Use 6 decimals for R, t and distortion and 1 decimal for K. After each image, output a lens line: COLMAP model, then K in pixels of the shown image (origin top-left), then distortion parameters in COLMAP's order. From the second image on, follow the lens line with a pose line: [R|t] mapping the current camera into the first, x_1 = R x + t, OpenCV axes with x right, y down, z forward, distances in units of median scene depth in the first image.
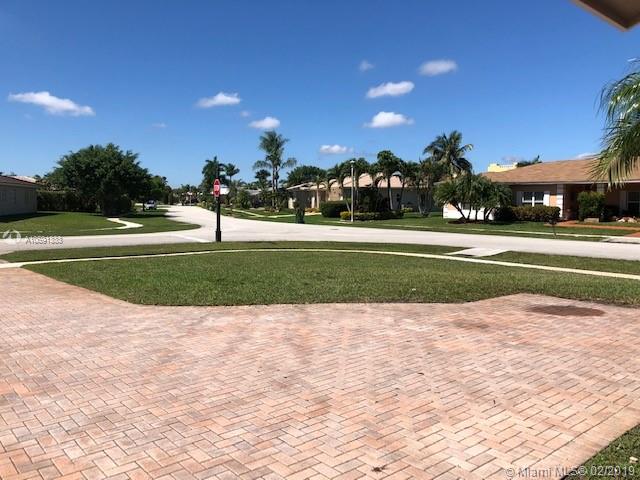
lens RADIAL K [[516.3, 0, 317.5], [0, 516.3, 240.7], [0, 0, 1]] dist [0.017422, -0.020327]
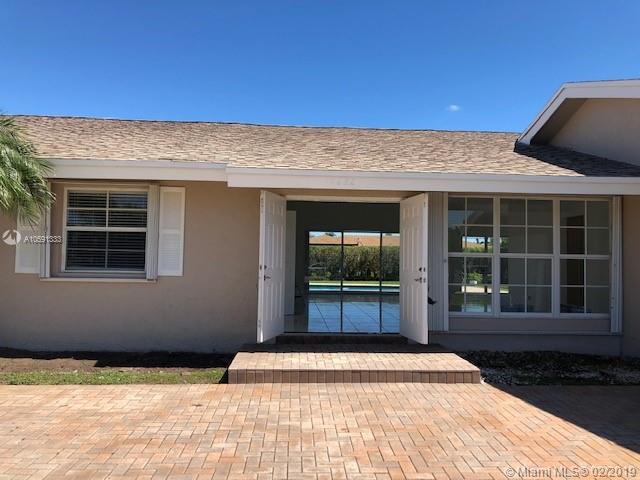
lens RADIAL K [[516.3, 0, 322.2], [0, 516.3, 240.5], [0, 0, 1]] dist [0.017422, -0.020327]
pose [[-0.791286, 0.001323, 0.611445, -0.998247], [0.024234, 0.999280, 0.029201, -0.086054], [-0.610966, 0.037924, -0.790748, 1.730735]]
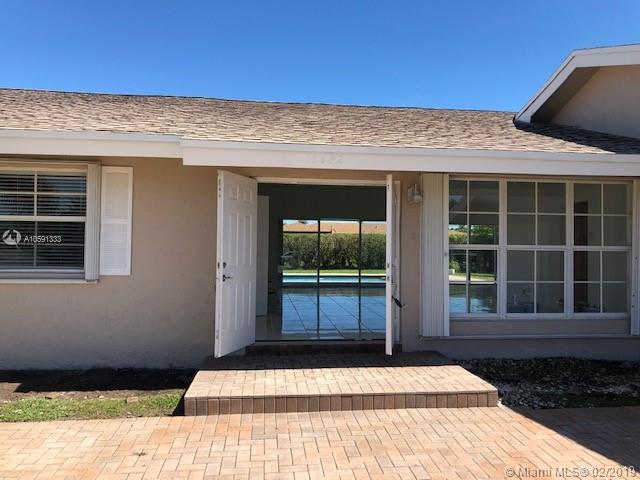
lens RADIAL K [[516.3, 0, 322.9], [0, 516.3, 239.7], [0, 0, 1]] dist [0.017422, -0.020327]
pose [[-0.824335, -0.008546, 0.566037, -0.775194], [0.026580, 0.998199, 0.053779, -0.088400], [-0.565477, 0.059377, -0.822624, 1.480097]]
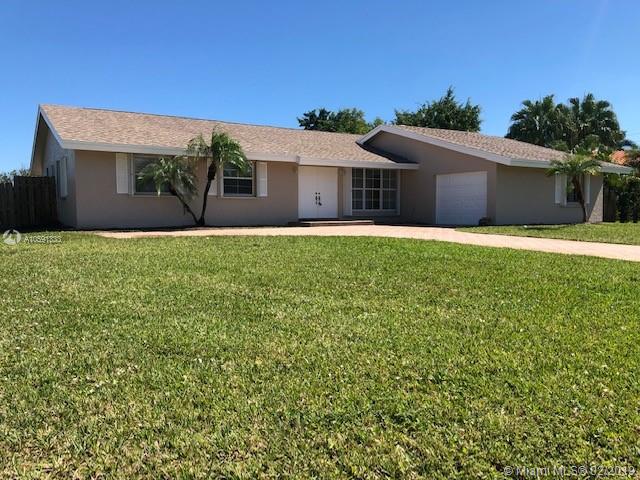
lens RADIAL K [[516.3, 0, 319.9], [0, 516.3, 239.6], [0, 0, 1]] dist [0.017422, -0.020327]
pose [[-0.987099, -0.018153, 0.159081, -0.722304], [0.004149, 0.990319, 0.138751, -0.201728], [-0.160059, 0.137621, -0.977467, 5.705351]]
